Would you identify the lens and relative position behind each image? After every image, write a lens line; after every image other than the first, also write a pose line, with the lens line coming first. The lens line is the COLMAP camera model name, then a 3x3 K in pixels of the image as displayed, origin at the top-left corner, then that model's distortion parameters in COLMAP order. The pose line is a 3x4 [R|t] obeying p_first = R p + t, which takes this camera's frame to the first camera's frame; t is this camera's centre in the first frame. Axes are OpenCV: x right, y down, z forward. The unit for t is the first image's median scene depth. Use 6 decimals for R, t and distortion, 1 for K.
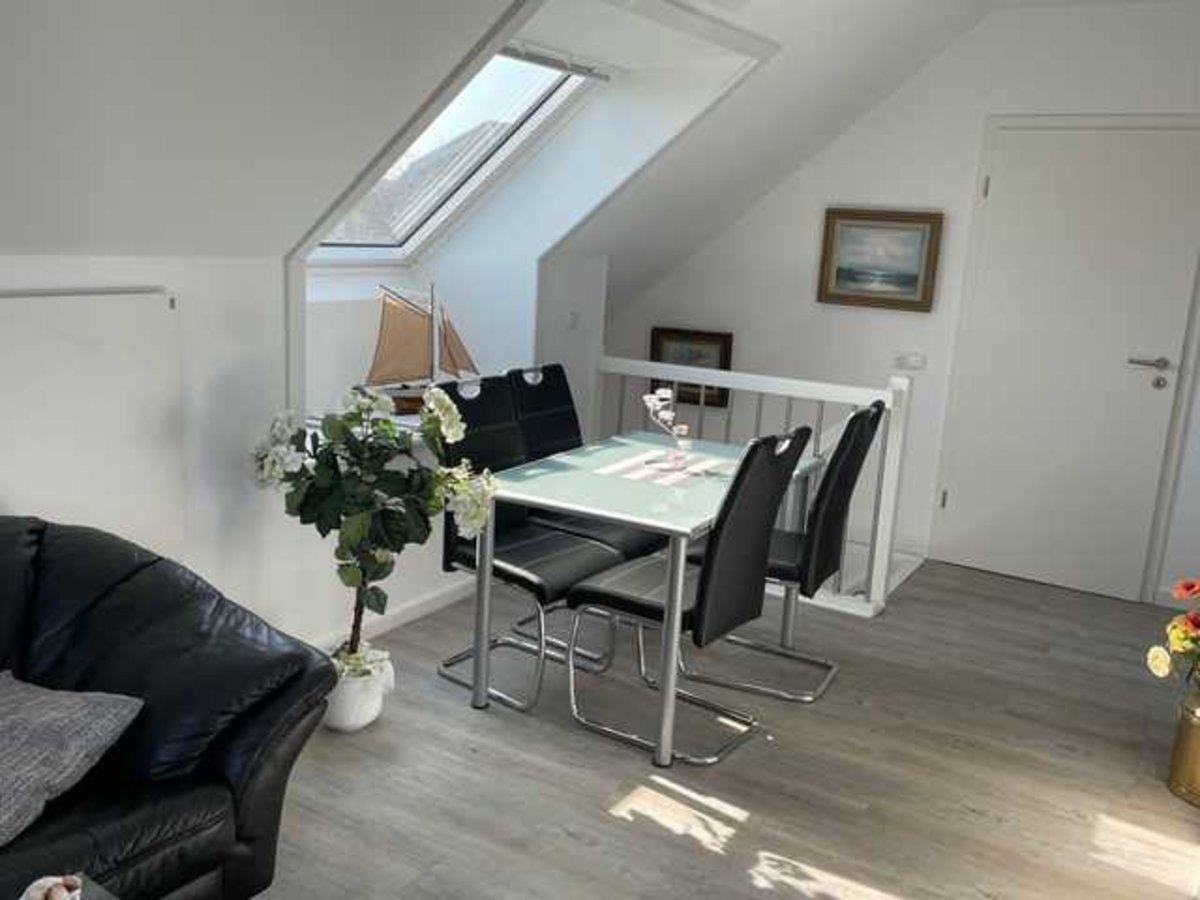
lens RADIAL K [[1071.7, 0, 598.3], [0, 1071.7, 450.5], [0, 0, 1]] dist [0.007806, 0.002775]
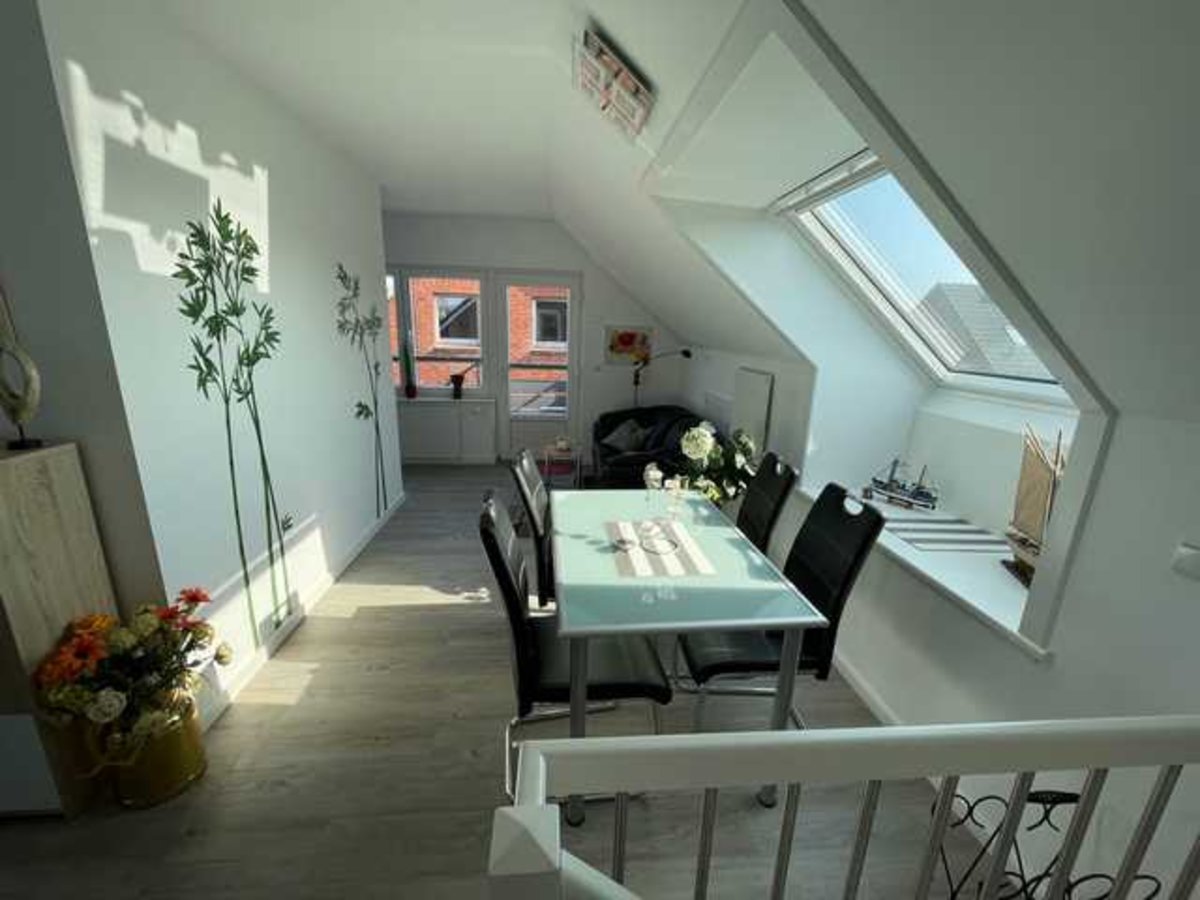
lens RADIAL K [[481.0, 0, 596.4], [0, 481.0, 452.8], [0, 0, 1]] dist [-0.000445, -0.000016]
pose [[-0.801038, 0.076504, -0.593705, 0.561306], [-0.194504, 0.904721, 0.379010, -0.345293], [0.566133, 0.419079, -0.709835, 1.751212]]
